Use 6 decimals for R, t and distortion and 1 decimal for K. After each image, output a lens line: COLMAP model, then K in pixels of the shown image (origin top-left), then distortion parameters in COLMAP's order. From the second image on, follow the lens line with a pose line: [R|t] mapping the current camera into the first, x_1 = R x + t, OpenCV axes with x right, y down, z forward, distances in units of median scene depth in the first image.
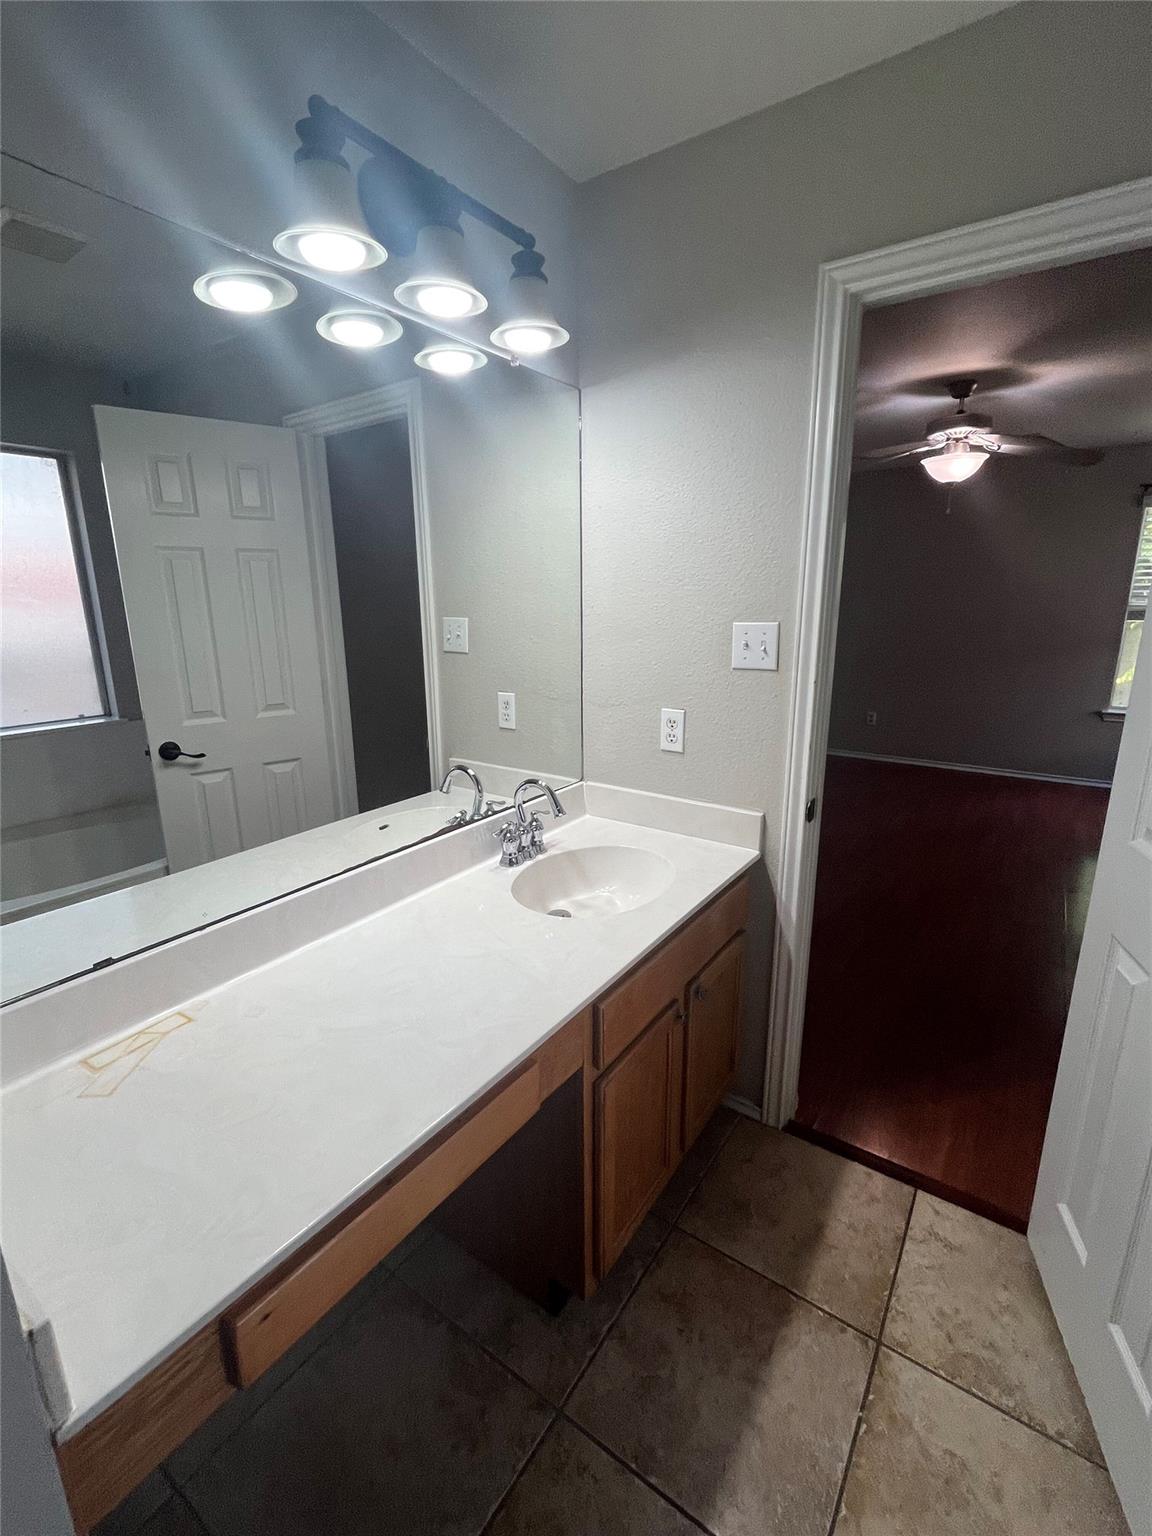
lens RADIAL K [[677.2, 0, 577.7], [0, 677.2, 767.1], [0, 0, 1]] dist [-0.000408, 0.000150]
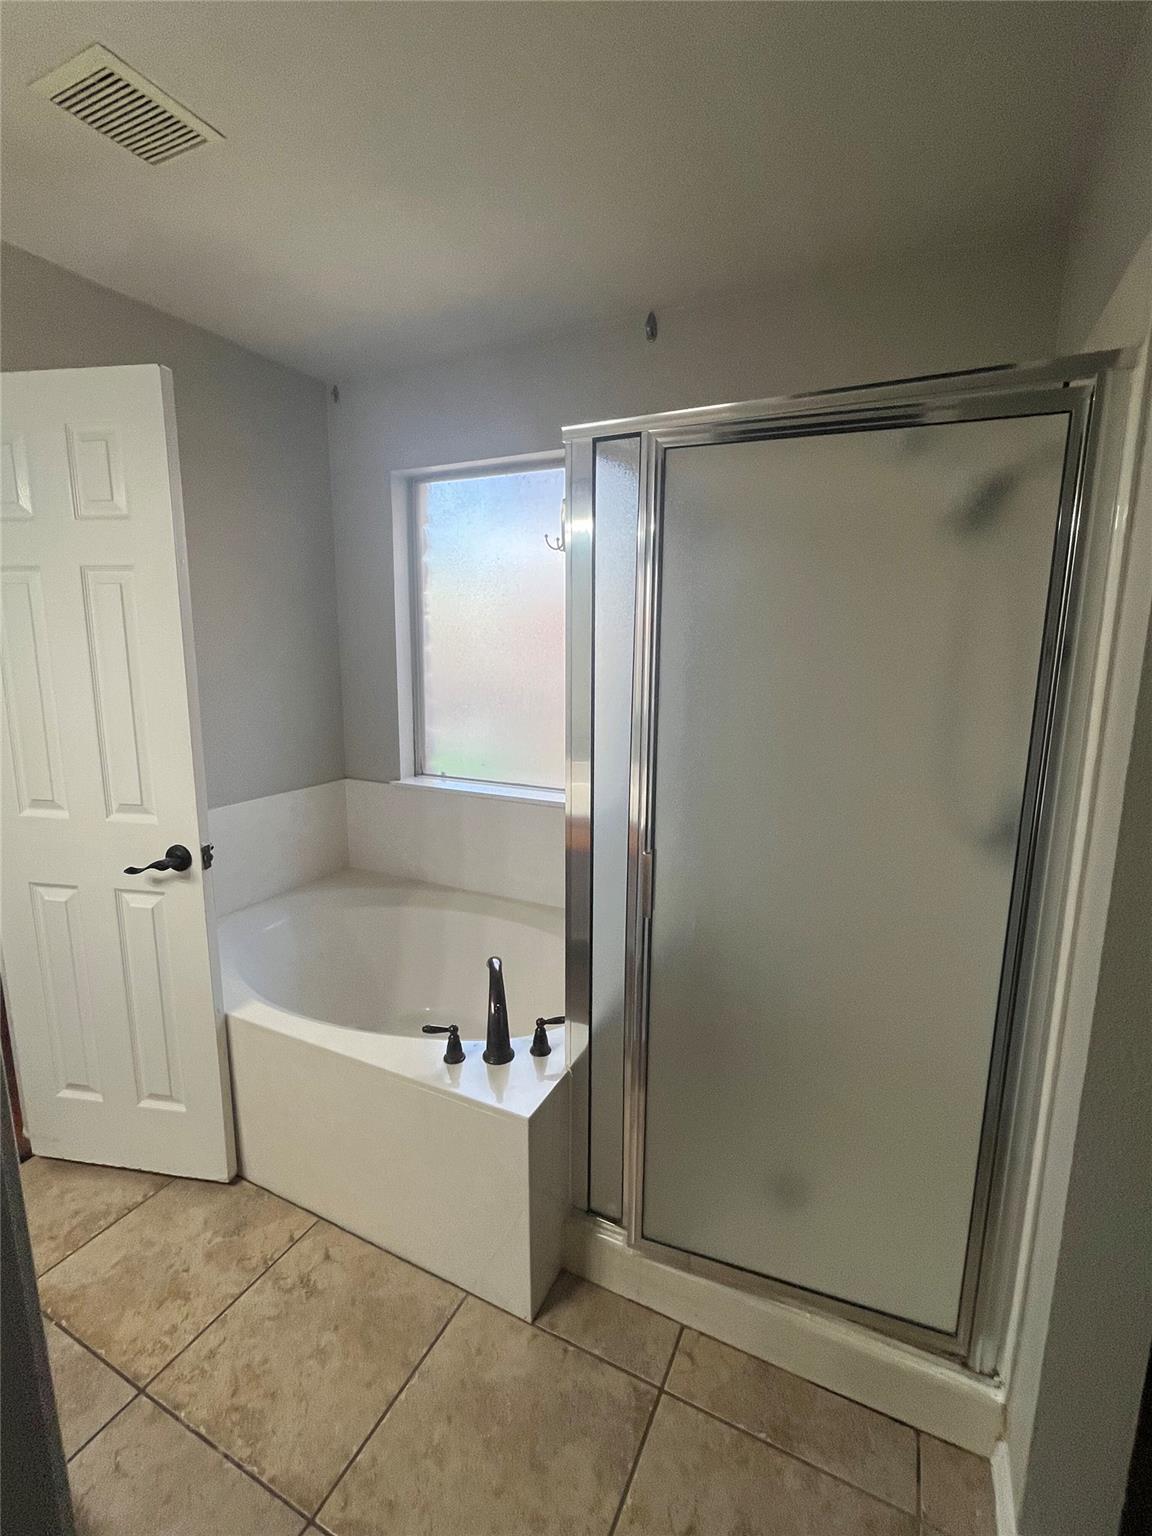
lens RADIAL K [[677.2, 0, 579.7], [0, 677.2, 765.6], [0, 0, 1]] dist [-0.000408, 0.000150]
pose [[-0.155351, -0.162257, 0.974443, -0.730780], [0.232164, 0.952793, 0.195665, 0.006817], [-0.960191, 0.256628, -0.110347, -0.005485]]
